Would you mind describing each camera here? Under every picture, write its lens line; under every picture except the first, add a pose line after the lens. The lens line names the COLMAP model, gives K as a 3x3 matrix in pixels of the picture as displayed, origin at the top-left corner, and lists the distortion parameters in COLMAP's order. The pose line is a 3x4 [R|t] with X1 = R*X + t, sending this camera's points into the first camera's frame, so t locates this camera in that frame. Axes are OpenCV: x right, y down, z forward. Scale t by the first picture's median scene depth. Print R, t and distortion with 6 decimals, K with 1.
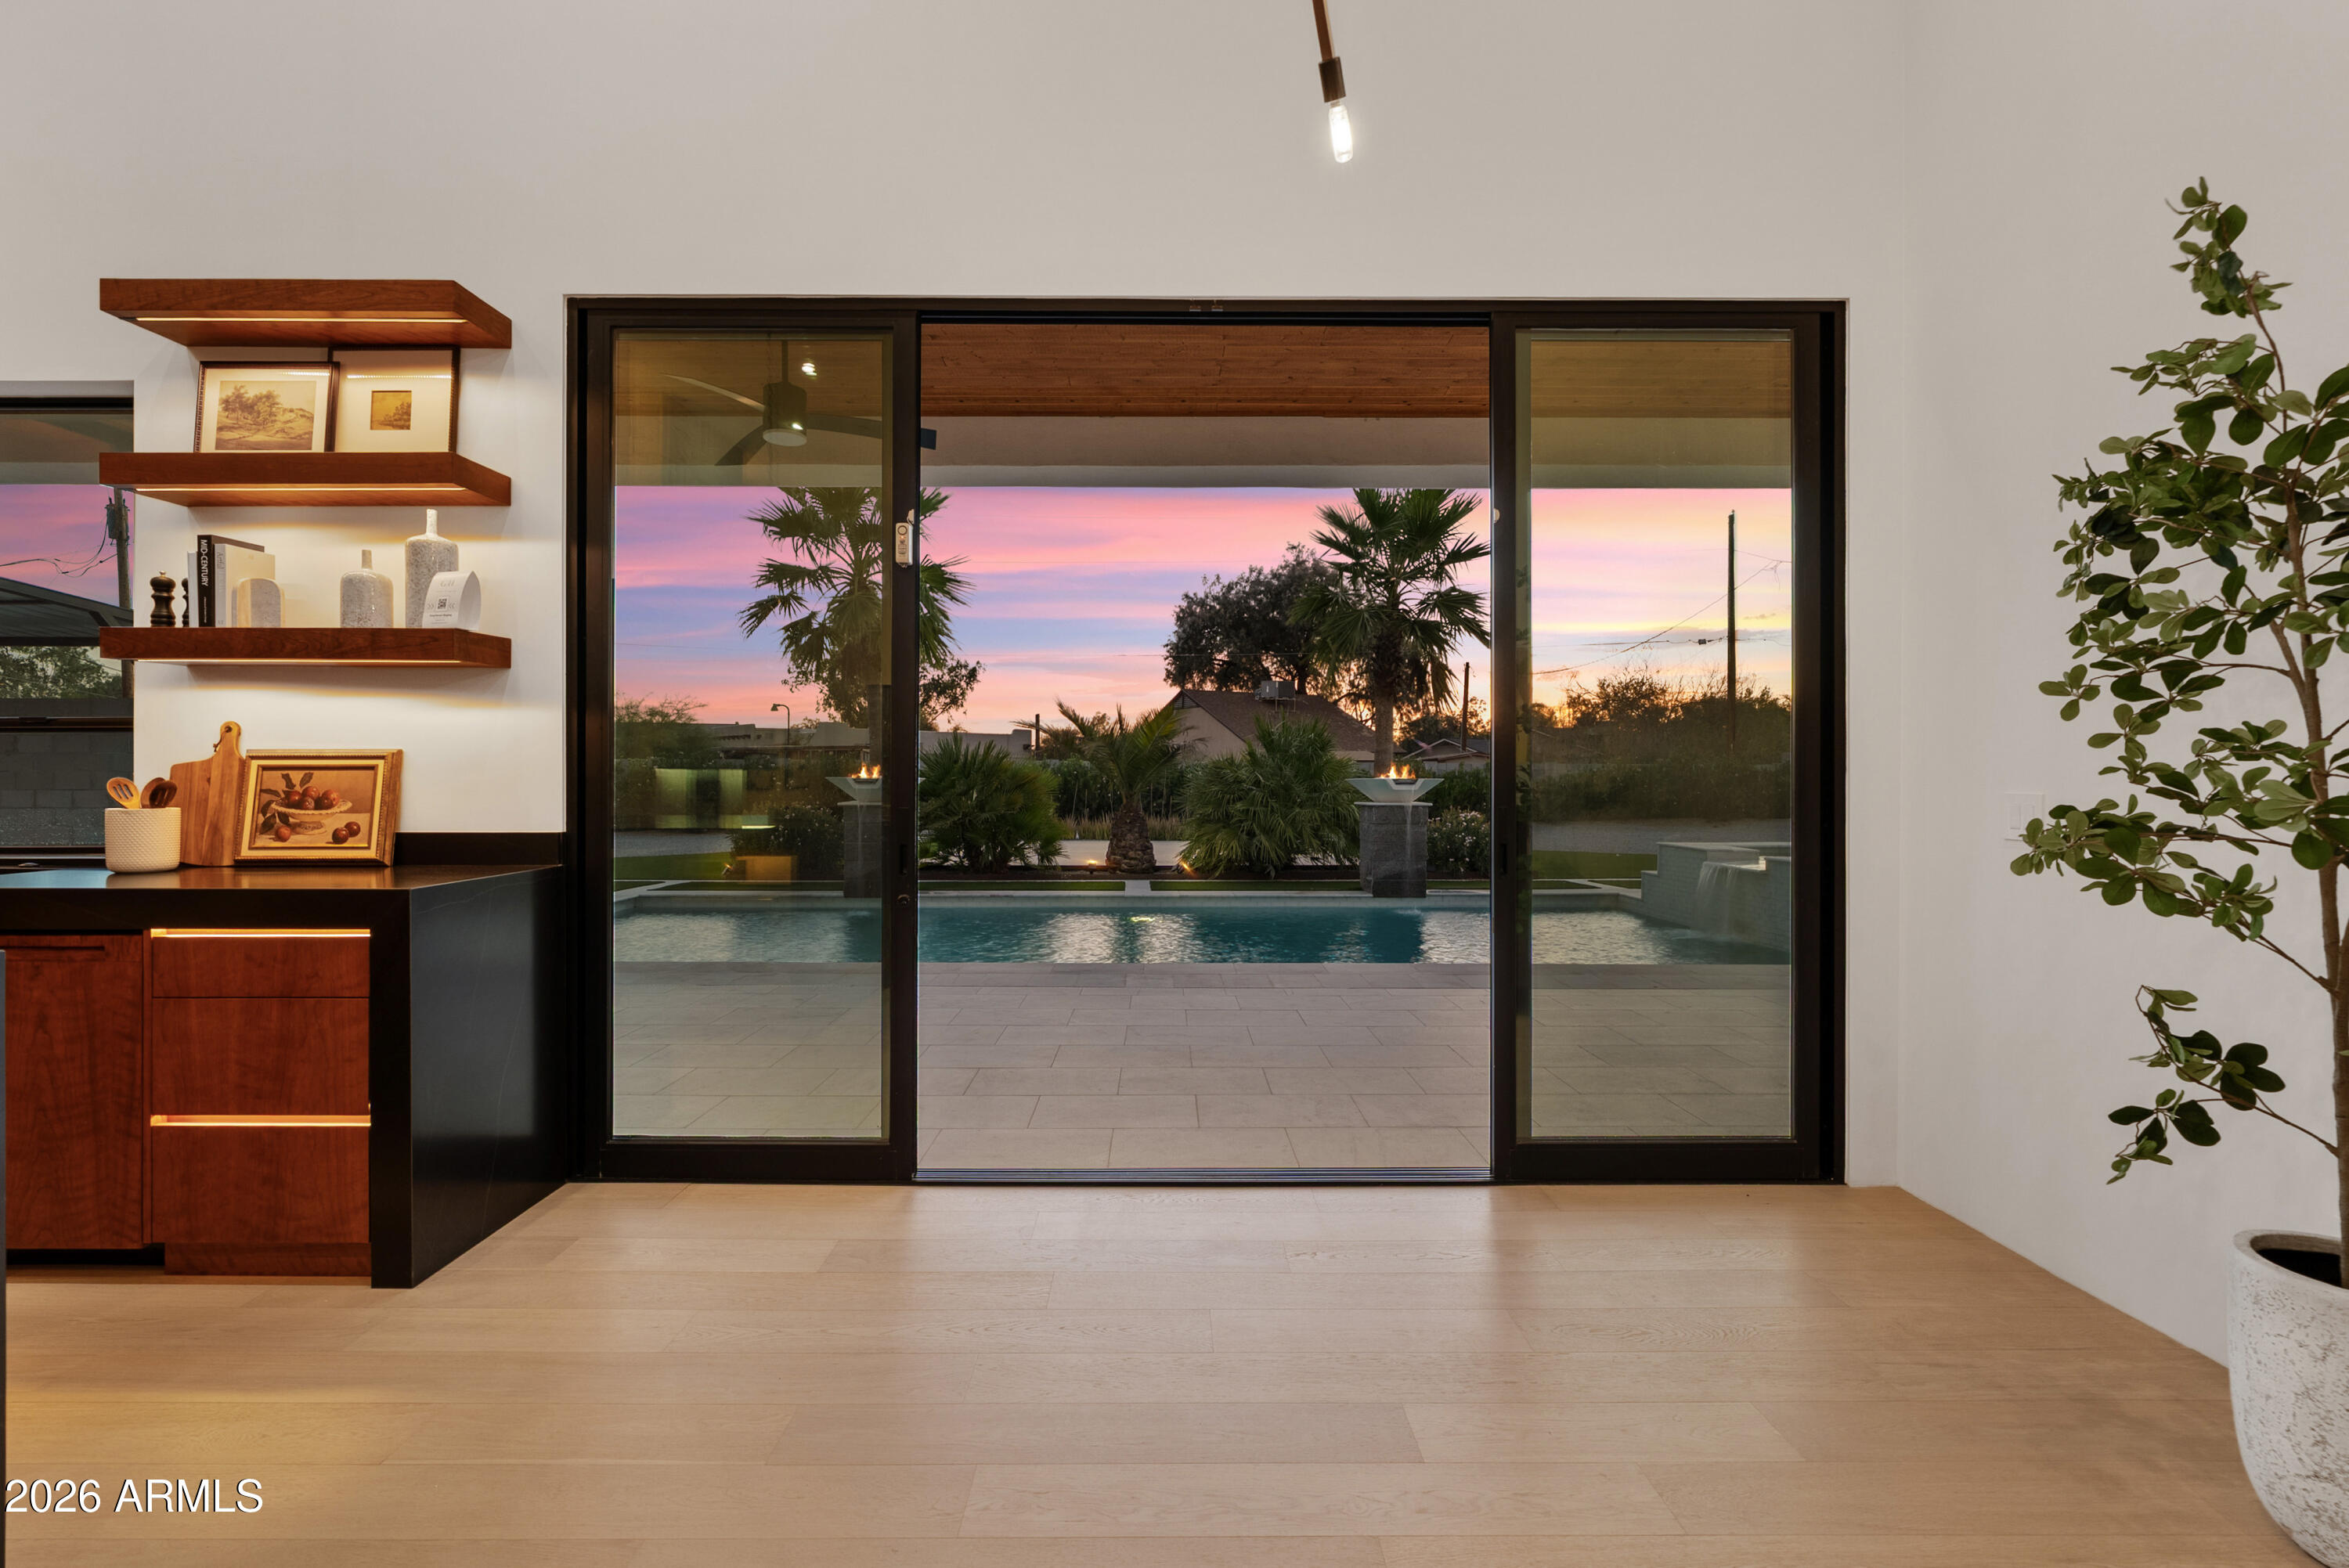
lens RADIAL K [[1084.0, 0, 1152.0], [0, 1084.0, 785.3], [0, 0, 1]] dist [-0.018185, 0.006283]
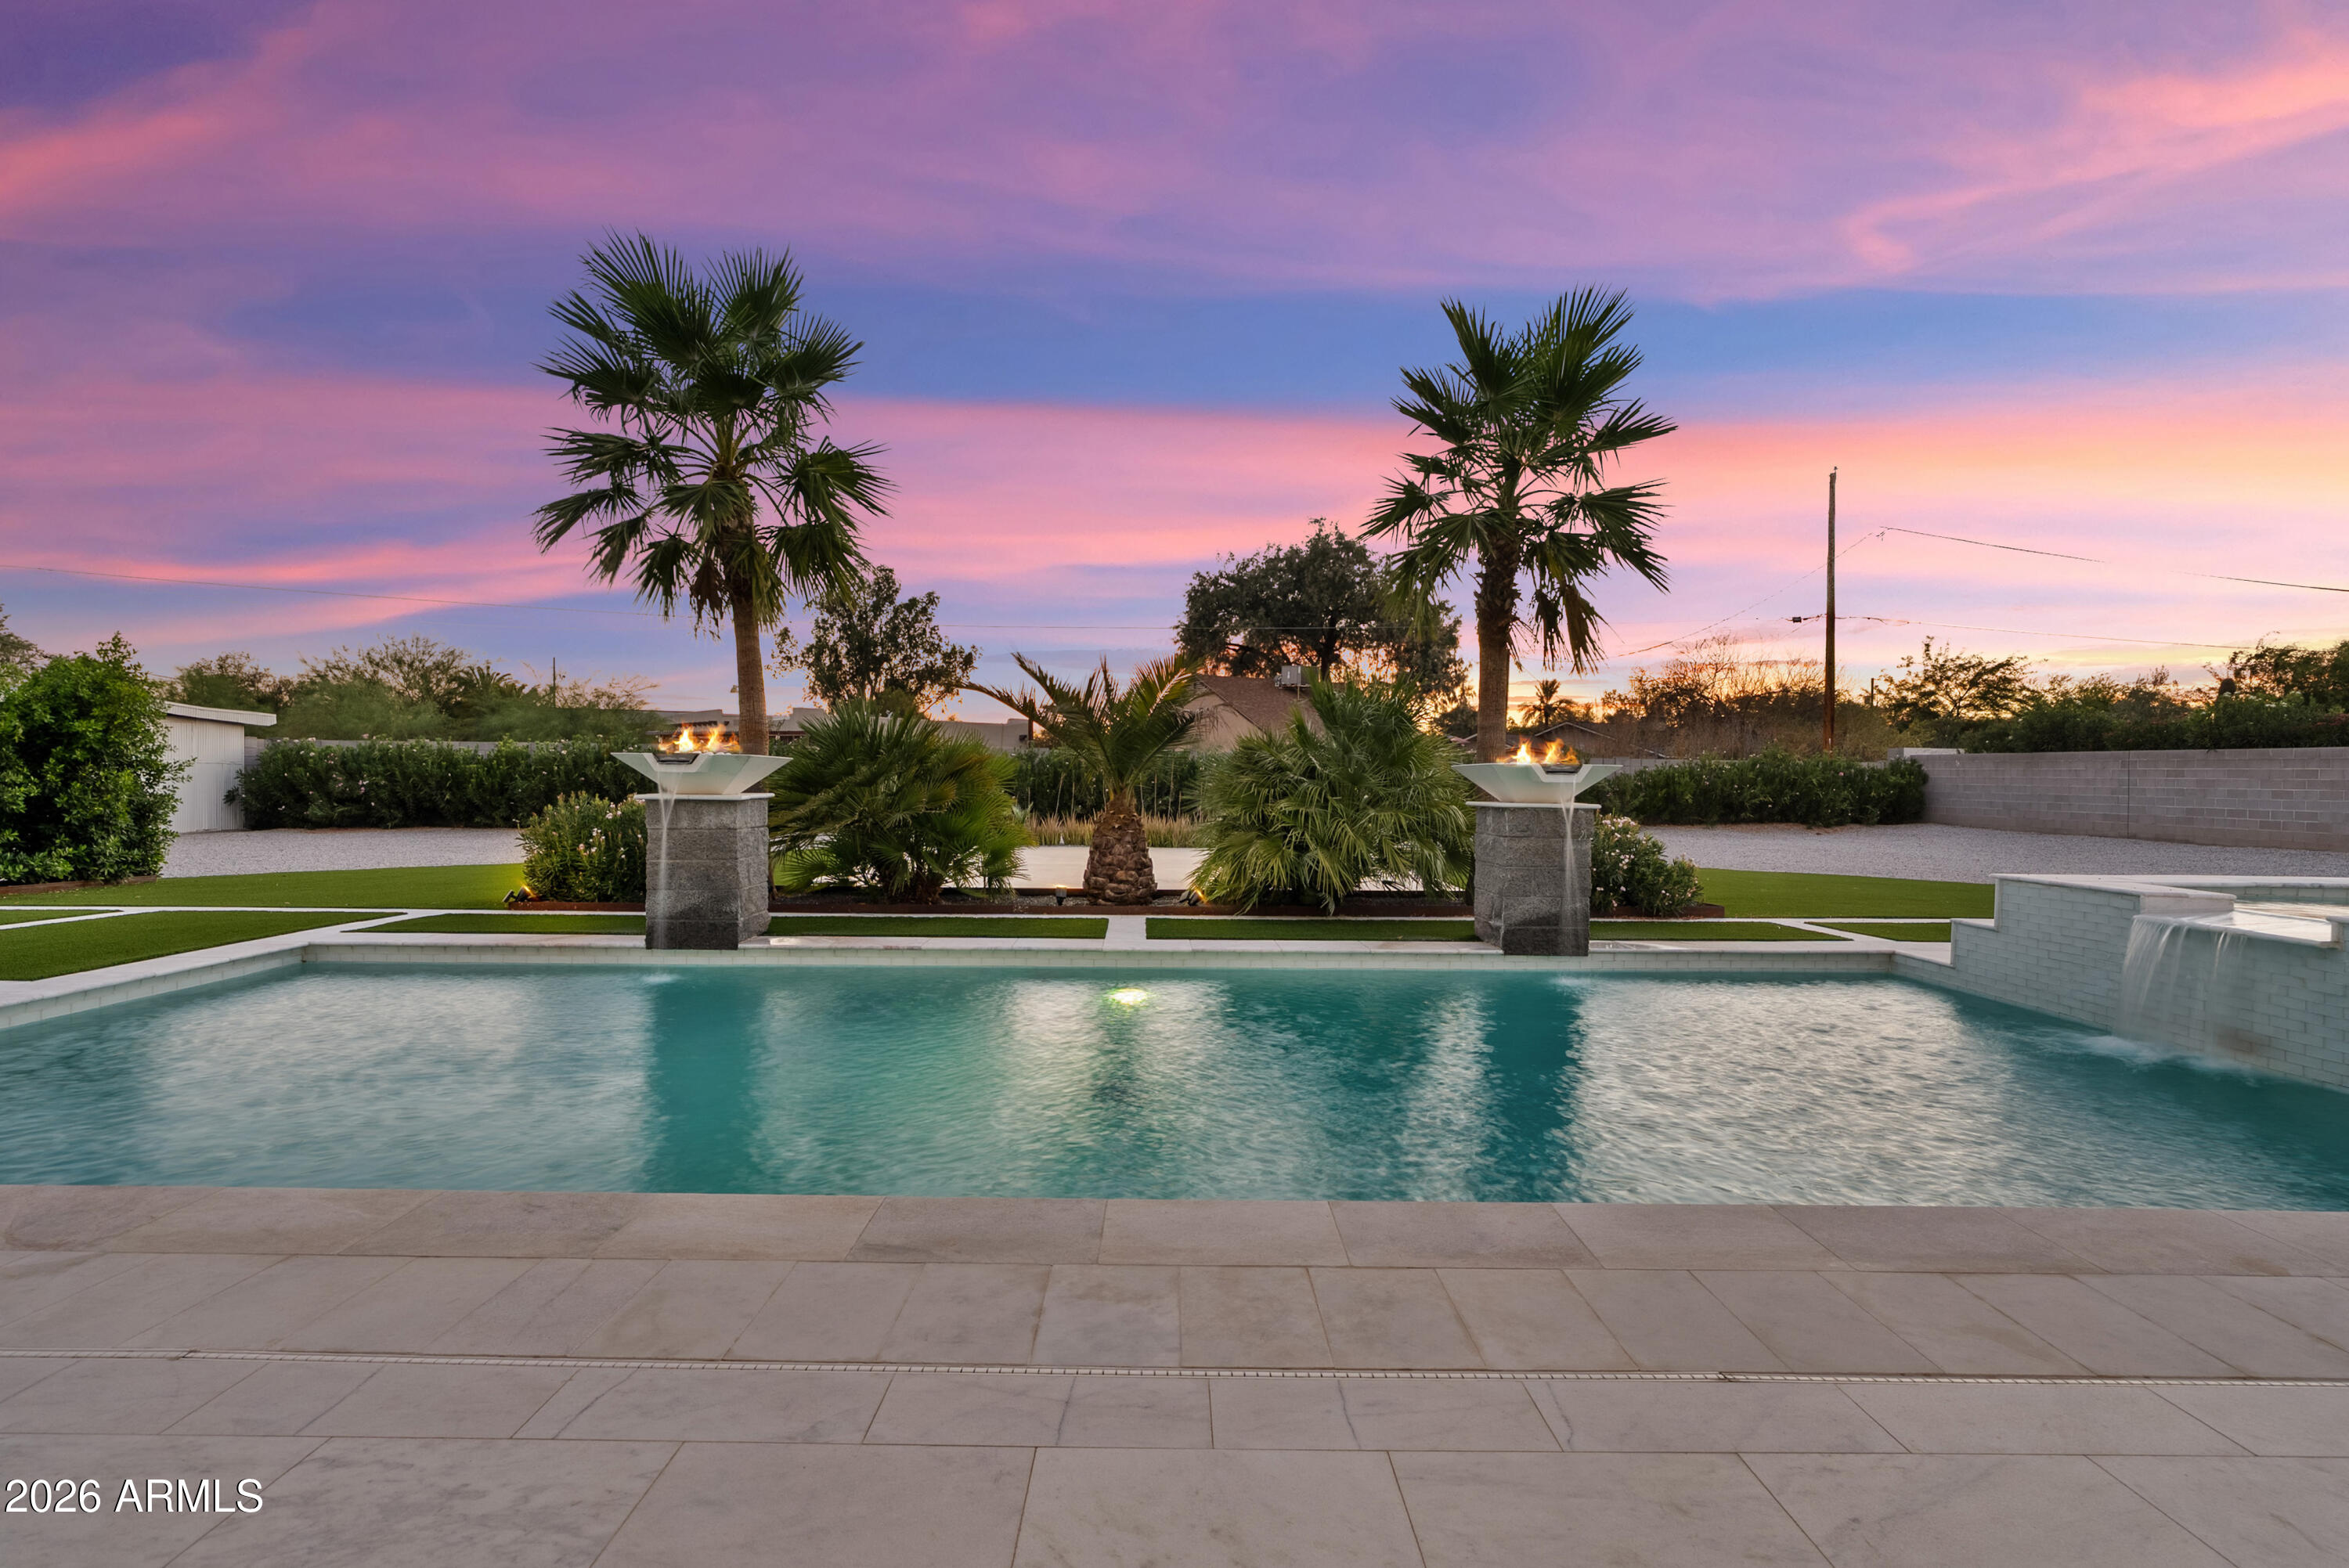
lens RADIAL K [[1084.0, 0, 1152.0], [0, 1084.0, 785.3], [0, 0, 1]] dist [-0.018185, 0.006283]
pose [[0.999921, 0.009379, -0.008336, 0.005542], [-0.009359, 0.999953, 0.002440, 0.005399], [0.008359, -0.002362, 0.999962, 0.313878]]
